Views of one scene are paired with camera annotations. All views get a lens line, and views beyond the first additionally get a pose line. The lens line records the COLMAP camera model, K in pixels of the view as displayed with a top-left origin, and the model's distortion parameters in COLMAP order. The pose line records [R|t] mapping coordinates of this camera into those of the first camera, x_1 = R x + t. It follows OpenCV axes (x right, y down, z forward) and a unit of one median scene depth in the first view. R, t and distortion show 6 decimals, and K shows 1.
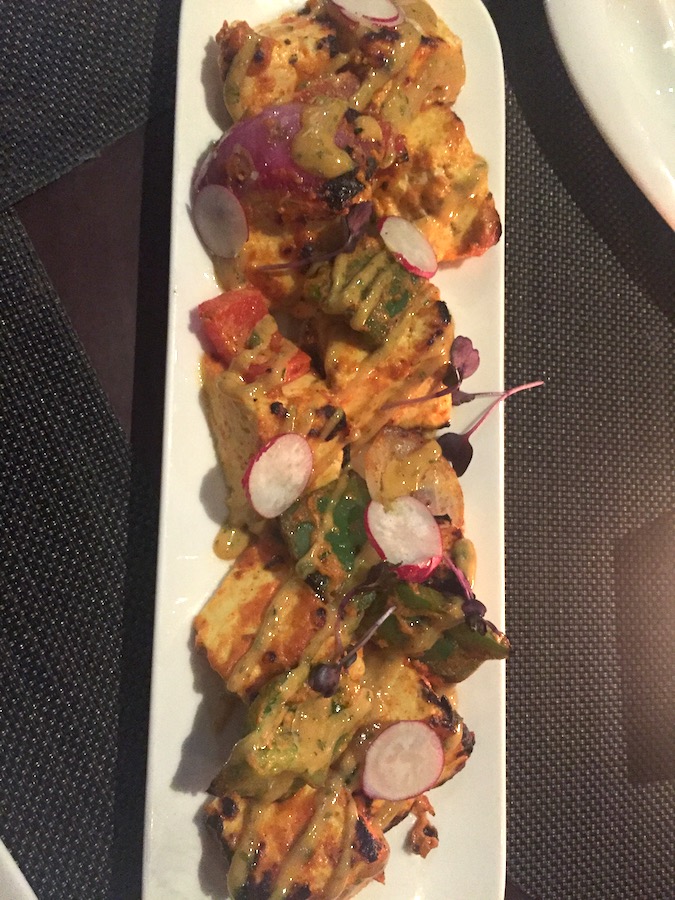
lens RADIAL K [[804.3, 0, 337.5], [0, 804.3, 450.0], [0, 0, 1]] dist [0.051450, -0.023437]
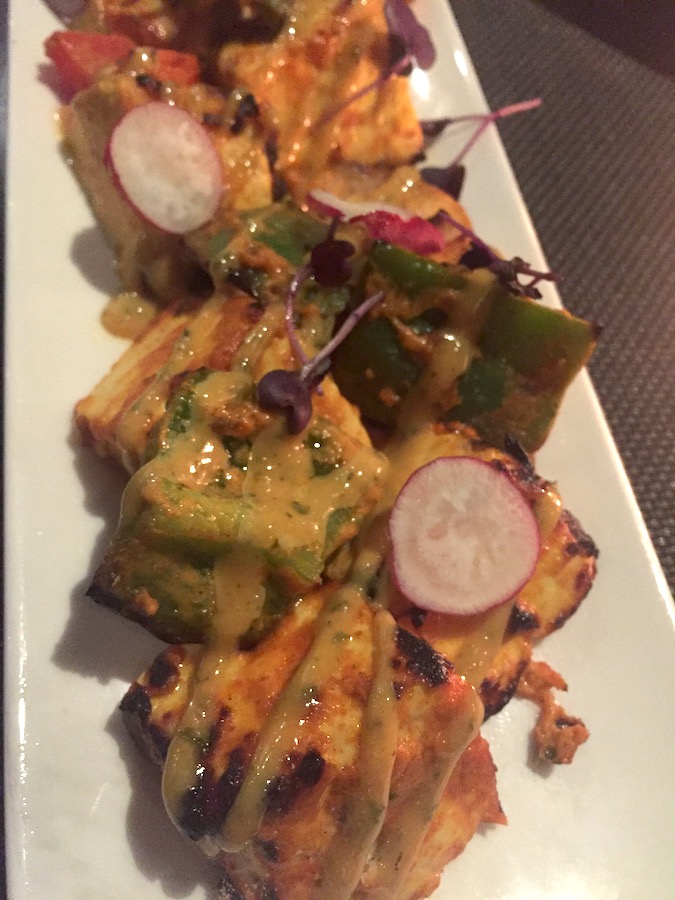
lens RADIAL K [[804.3, 0, 337.5], [0, 804.3, 450.0], [0, 0, 1]] dist [0.051450, -0.023437]
pose [[0.968132, -0.245309, -0.050434, 0.041243], [0.212991, 0.912431, -0.349435, 0.507211], [0.131737, 0.327557, 0.935602, 0.460335]]
